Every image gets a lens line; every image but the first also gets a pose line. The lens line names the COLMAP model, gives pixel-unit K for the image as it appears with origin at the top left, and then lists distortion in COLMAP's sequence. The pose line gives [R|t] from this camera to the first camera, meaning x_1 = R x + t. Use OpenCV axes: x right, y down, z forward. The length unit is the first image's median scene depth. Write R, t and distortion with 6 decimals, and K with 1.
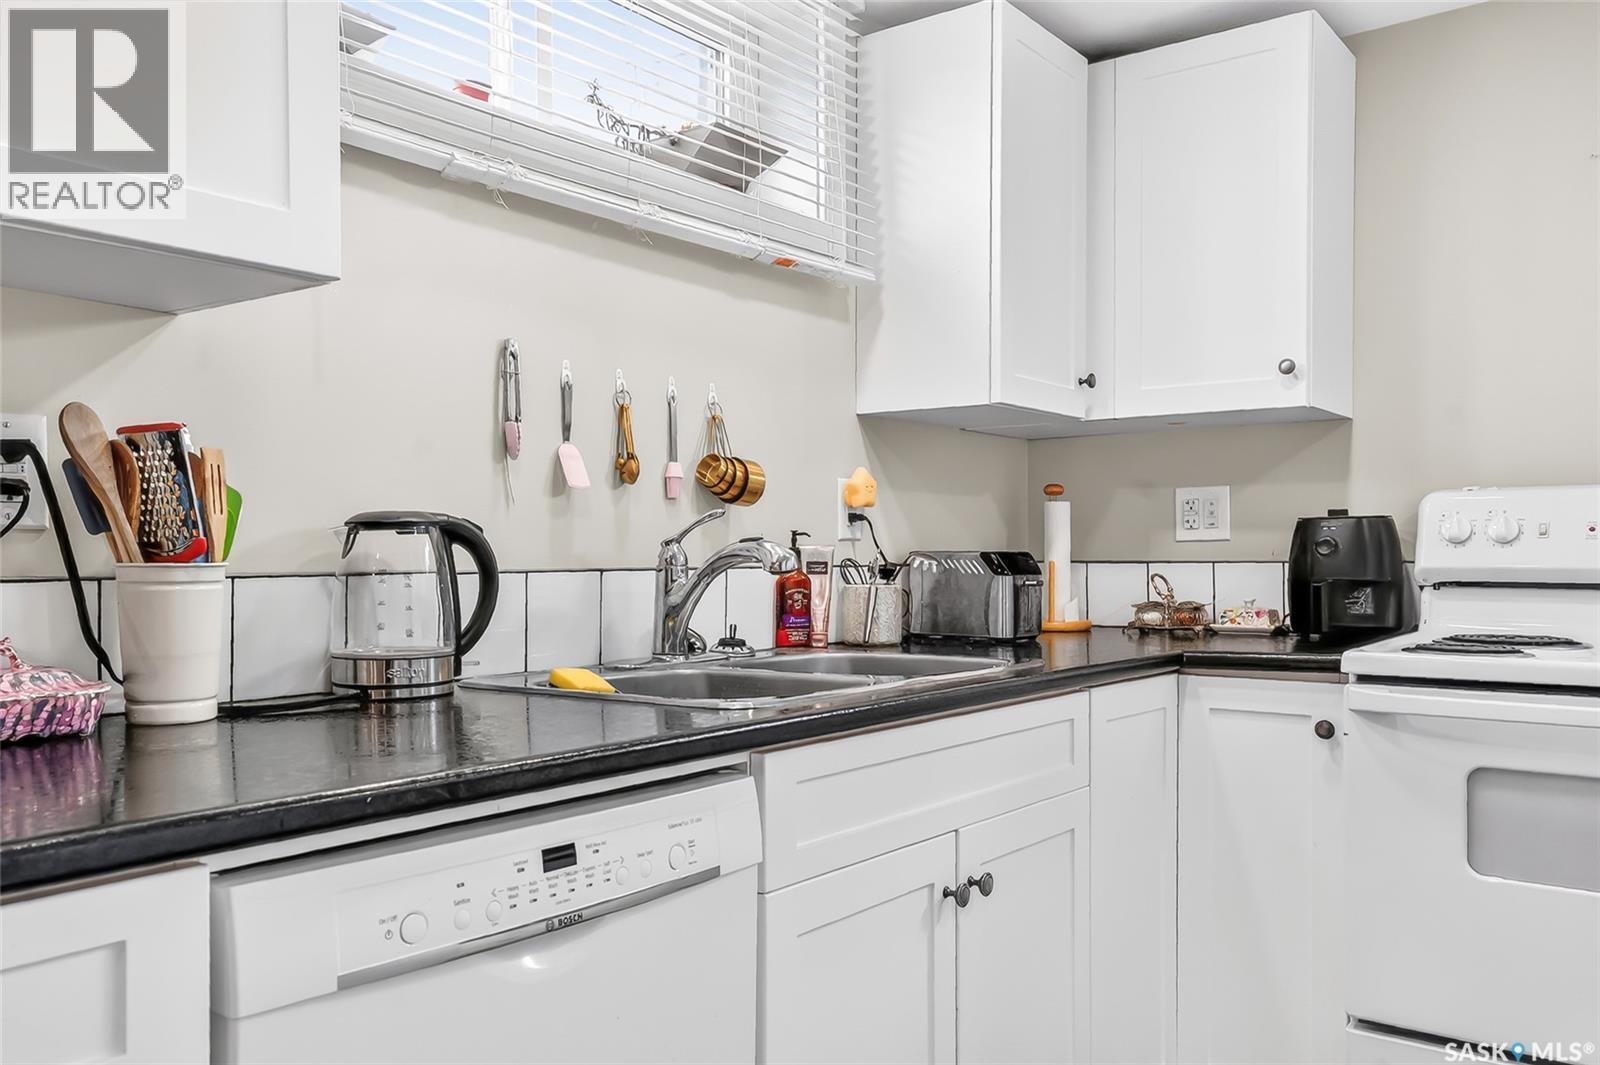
lens RADIAL K [[1298.9, 0, 797.0], [0, 1298.9, 544.2], [0, 0, 1]] dist [0.012860, 0.010365]
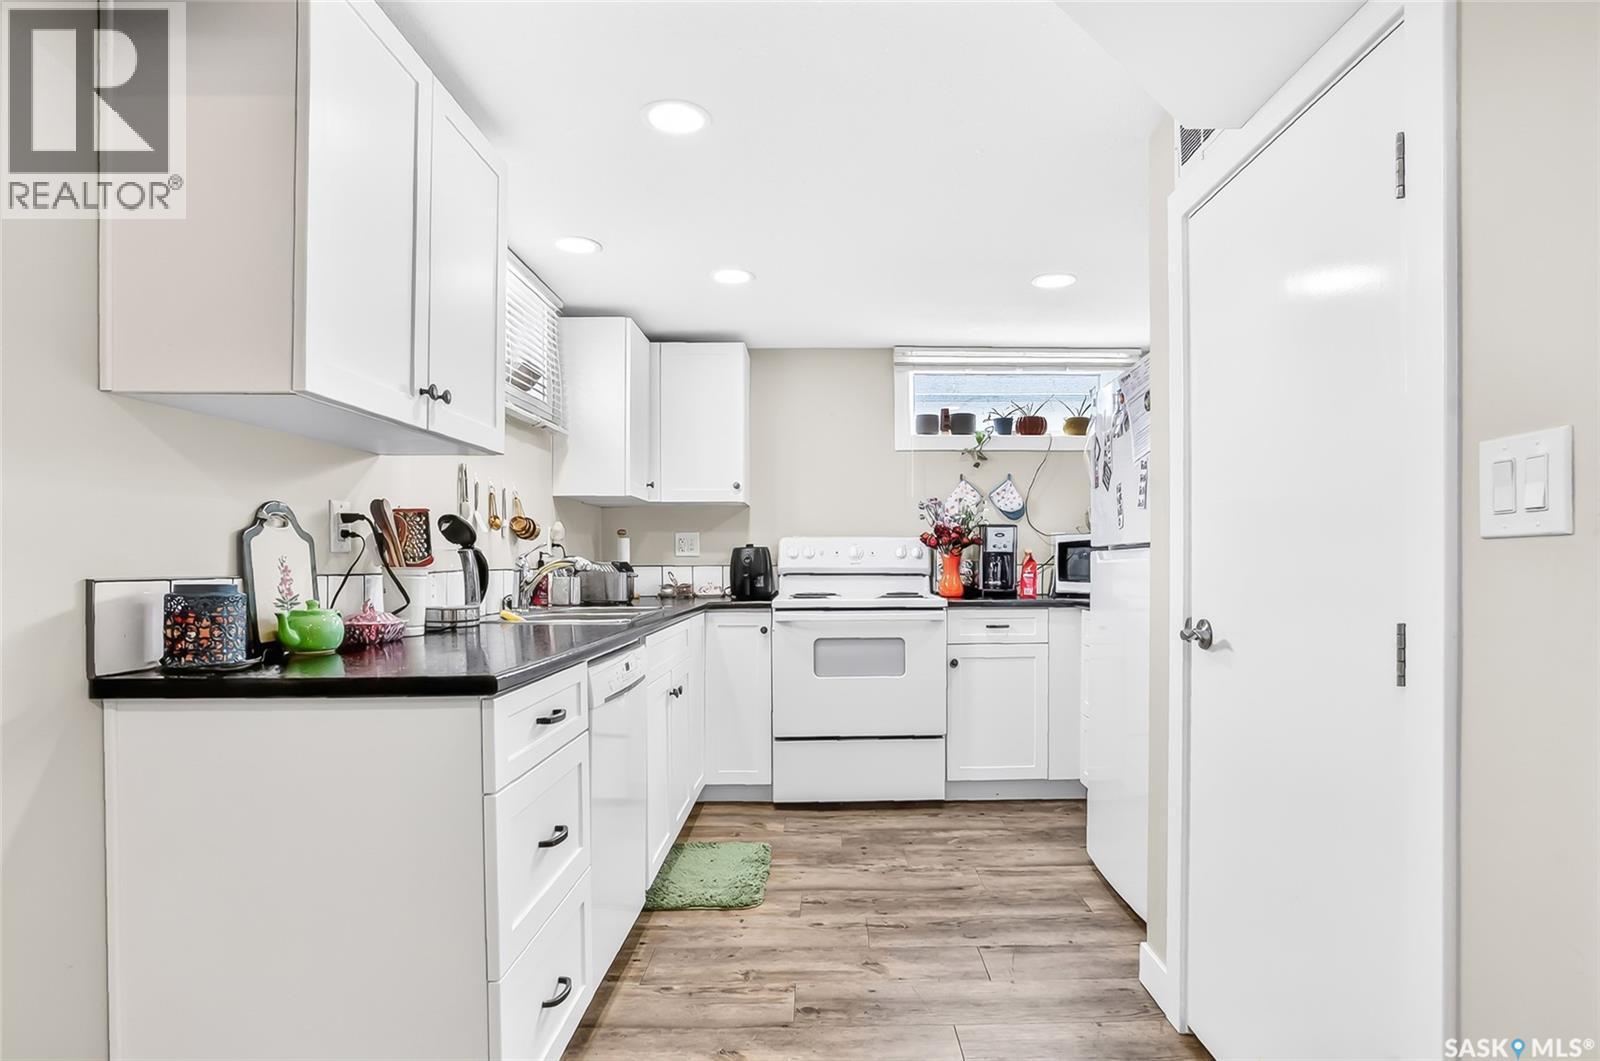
lens RADIAL K [[848.4, 0, 827.7], [0, 848.4, 586.7], [0, 0, 1]] dist [-0.048459, -0.000002]
pose [[0.794014, -0.018846, 0.607607, -0.453738], [-0.002932, 0.999389, 0.034829, -0.002912], [-0.607892, -0.029437, 0.793474, -0.365331]]
